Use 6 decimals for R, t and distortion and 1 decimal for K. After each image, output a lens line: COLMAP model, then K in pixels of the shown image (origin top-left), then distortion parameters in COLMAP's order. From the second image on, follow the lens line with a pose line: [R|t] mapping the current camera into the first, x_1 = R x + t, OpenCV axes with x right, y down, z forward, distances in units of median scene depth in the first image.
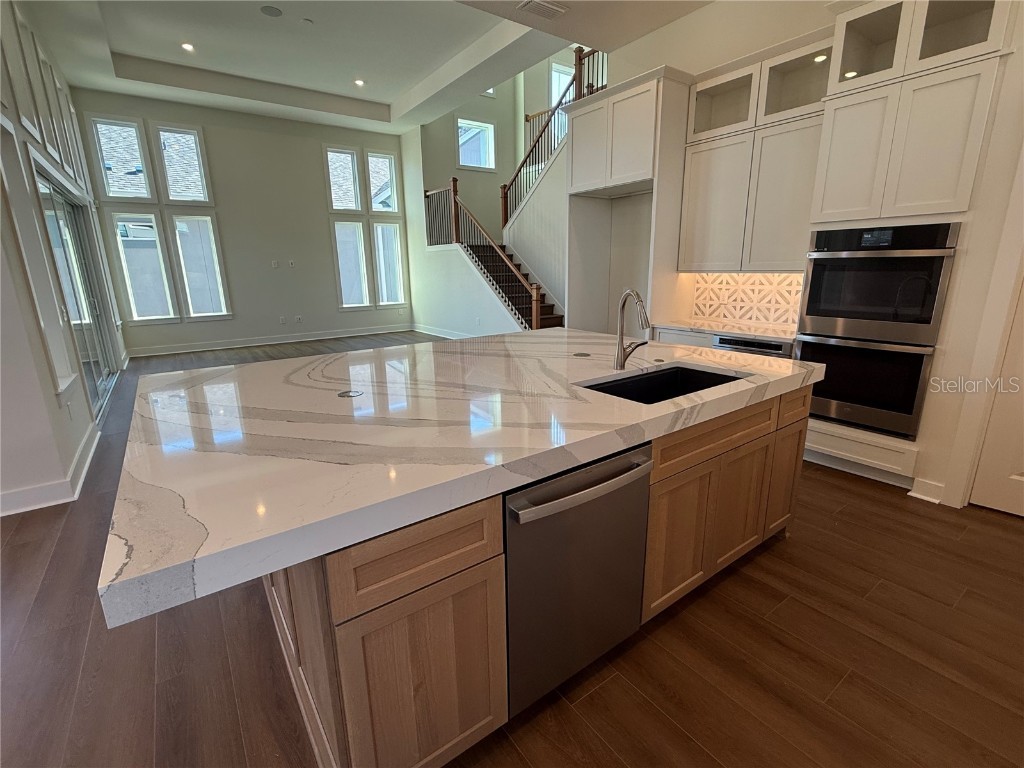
lens RADIAL K [[481.2, 0, 516.7], [0, 481.2, 380.4], [0, 0, 1]] dist [0.015013, -0.000182]
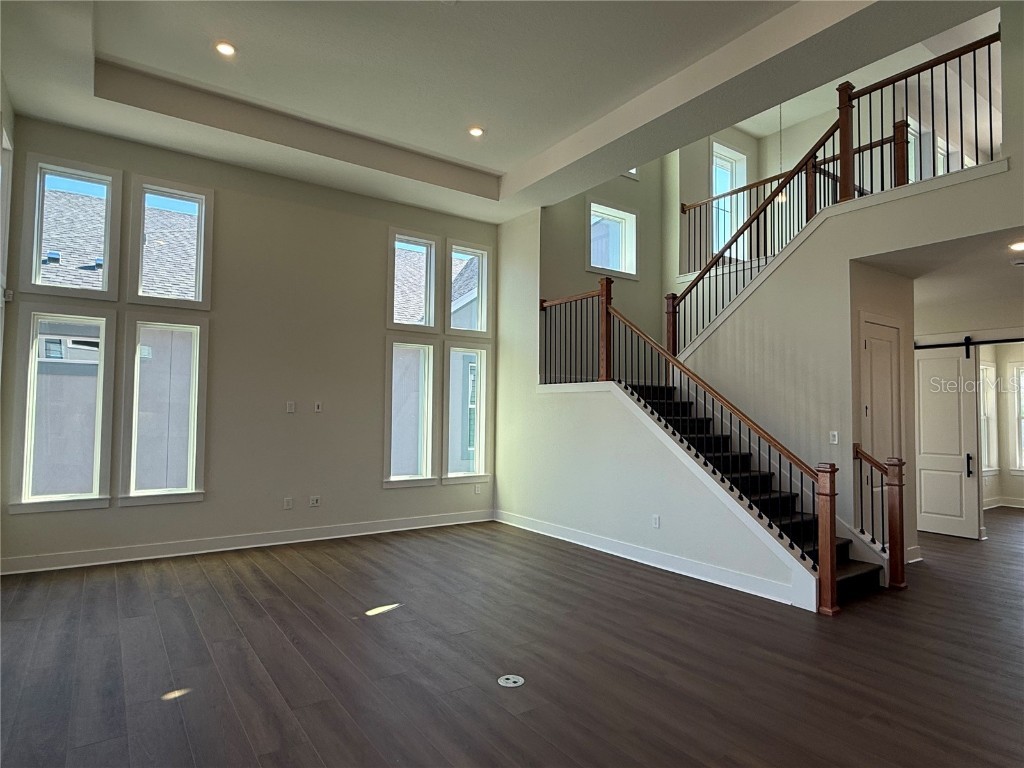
lens RADIAL K [[587.2, 0, 515.3], [0, 587.2, 386.3], [0, 0, 1]] dist [0.013263, -0.000499]
pose [[0.999462, 0.030453, -0.012198, -0.211241], [-0.032630, 0.961209, -0.273883, -0.074798], [0.003384, 0.274134, 0.961686, 0.296243]]
